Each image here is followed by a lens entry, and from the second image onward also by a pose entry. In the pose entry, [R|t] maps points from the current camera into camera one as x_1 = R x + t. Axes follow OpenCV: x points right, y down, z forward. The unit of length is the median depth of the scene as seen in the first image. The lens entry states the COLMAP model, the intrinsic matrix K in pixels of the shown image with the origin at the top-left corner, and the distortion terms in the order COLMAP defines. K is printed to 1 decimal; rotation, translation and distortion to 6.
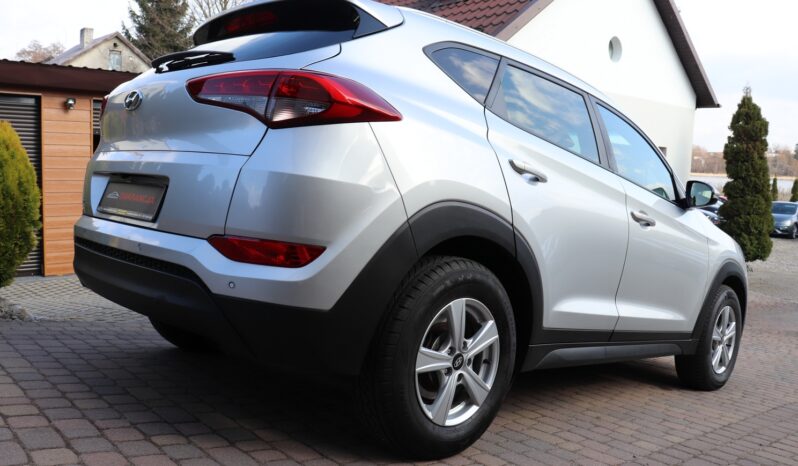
lens RADIAL K [[658.7, 0, 376.7], [0, 658.7, 247.9], [0, 0, 1]] dist [-0.171225, 0.133605]
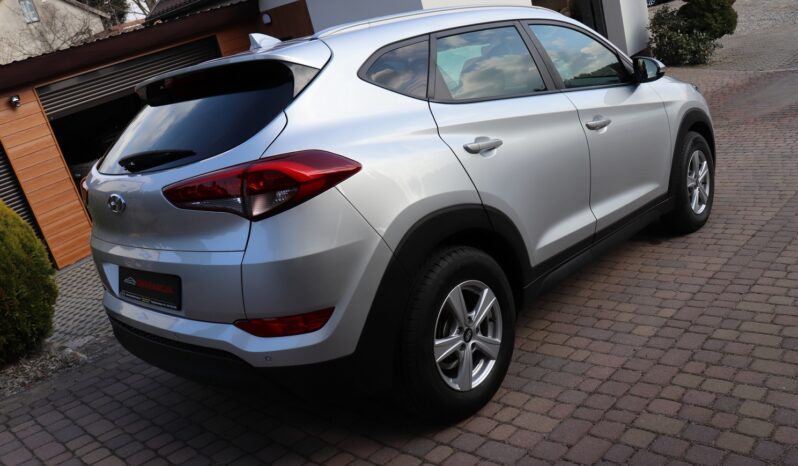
lens RADIAL K [[658.7, 0, 379.8], [0, 658.7, 253.5], [0, 0, 1]] dist [-0.171225, 0.133605]
pose [[0.954240, -0.297654, -0.028758, 0.047124], [0.295887, 0.925872, 0.234972, -0.259350], [-0.043314, -0.232728, 0.971577, -0.087423]]
